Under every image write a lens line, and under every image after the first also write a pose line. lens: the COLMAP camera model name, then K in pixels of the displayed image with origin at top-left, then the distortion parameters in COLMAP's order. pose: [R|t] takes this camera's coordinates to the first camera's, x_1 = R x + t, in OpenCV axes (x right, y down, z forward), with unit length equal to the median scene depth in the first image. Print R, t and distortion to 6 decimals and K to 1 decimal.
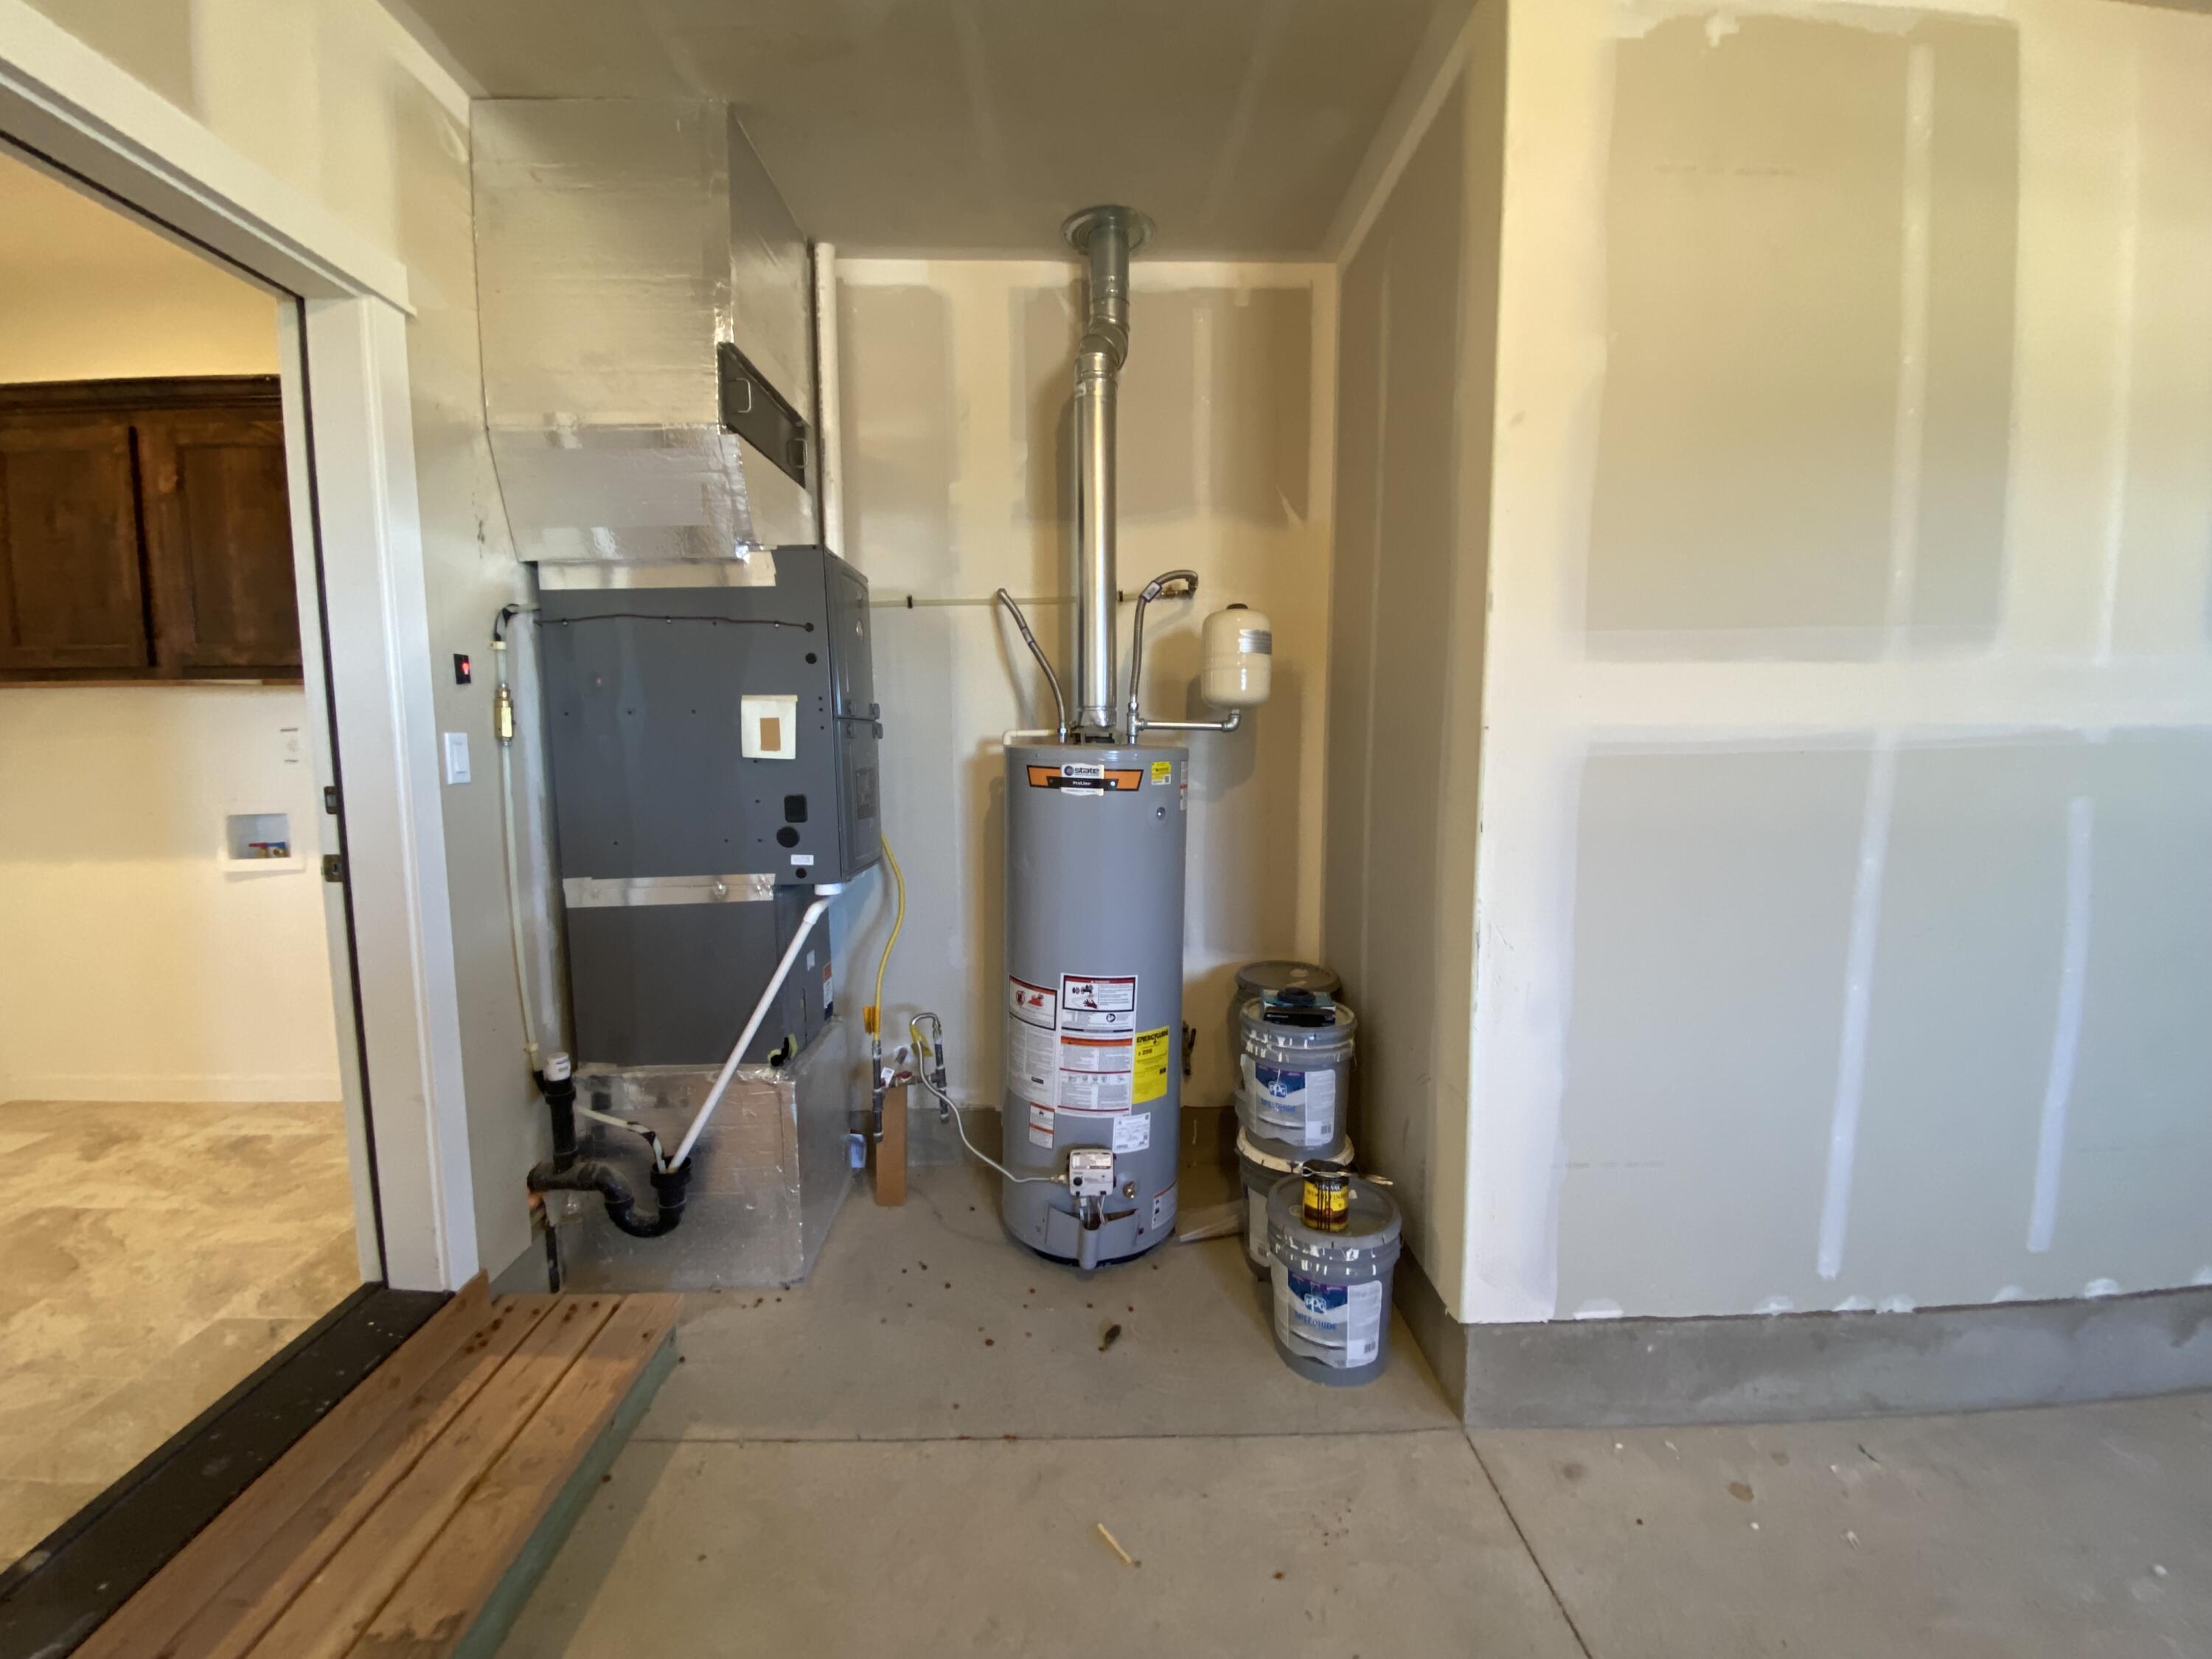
lens RADIAL K [[894.6, 0, 1106.0], [0, 894.6, 829.5], [0, 0, 1]] dist [0.000150, -0.013728]
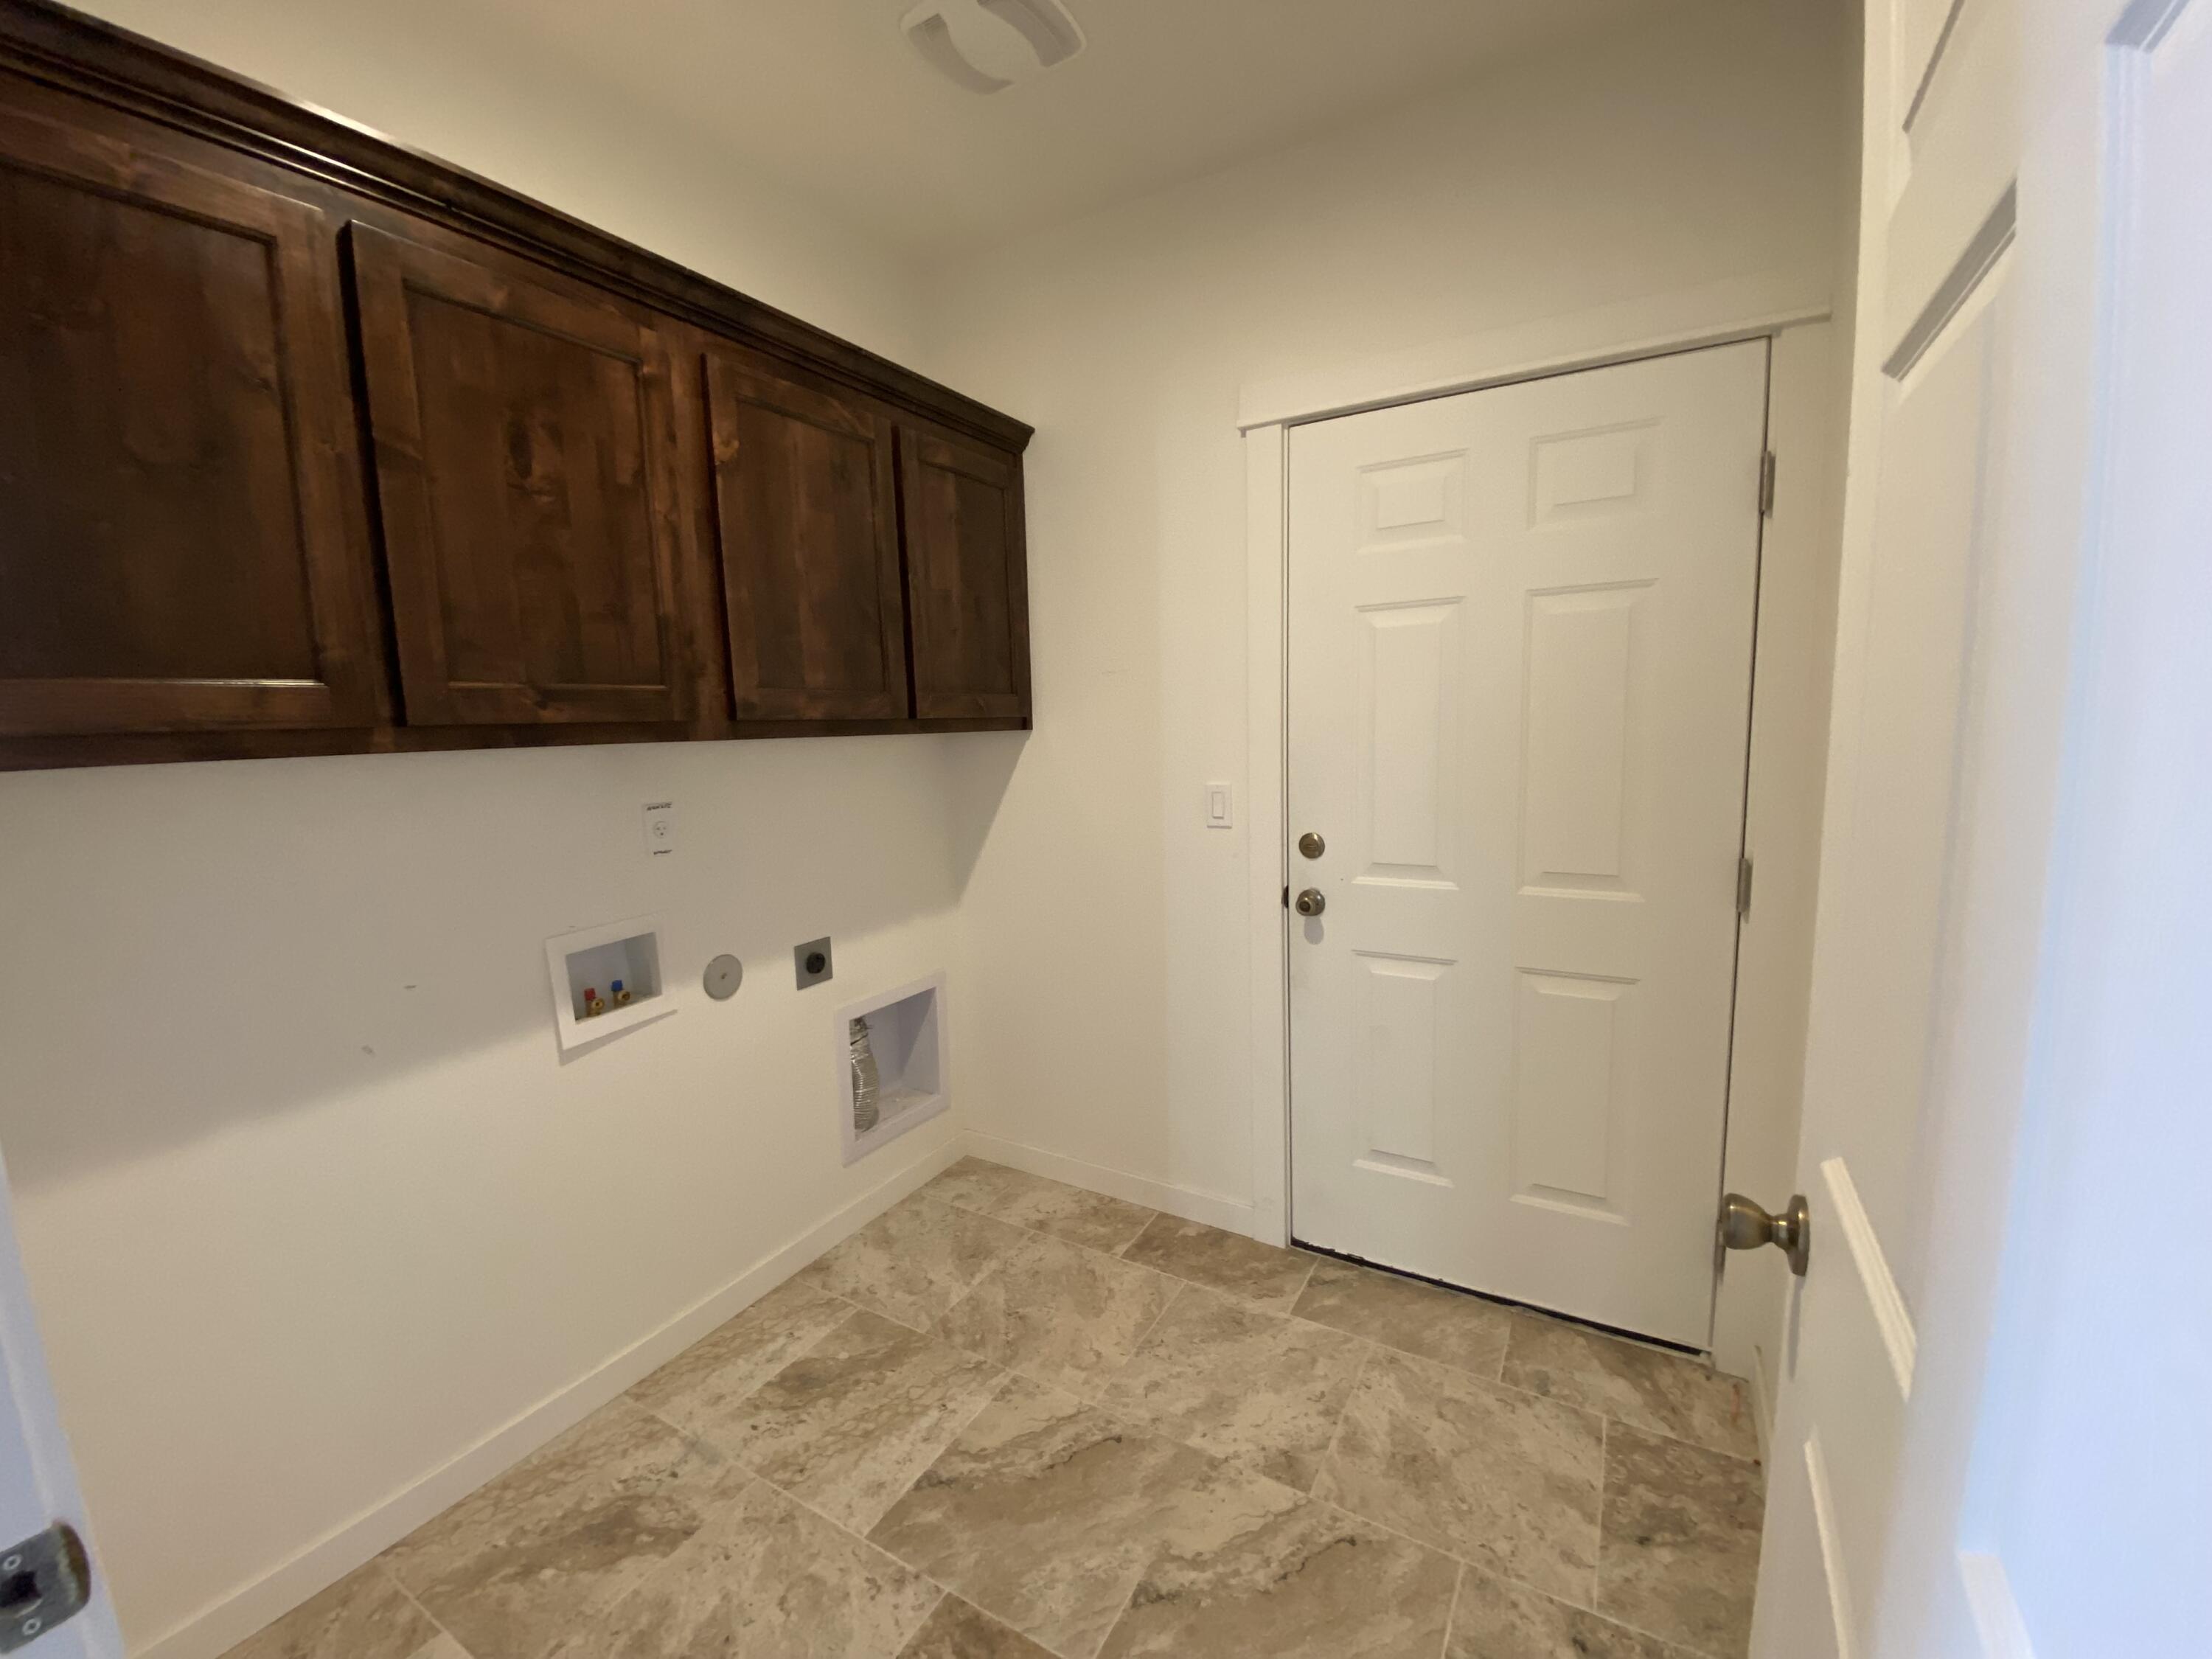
lens RADIAL K [[894.6, 0, 1106.0], [0, 894.6, 829.5], [0, 0, 1]] dist [0.000150, -0.013728]
pose [[0.542135, -0.118257, 0.831928, -1.518956], [0.116361, 0.991074, 0.065051, -0.115994], [-0.832196, 0.061538, 0.551057, 0.397500]]
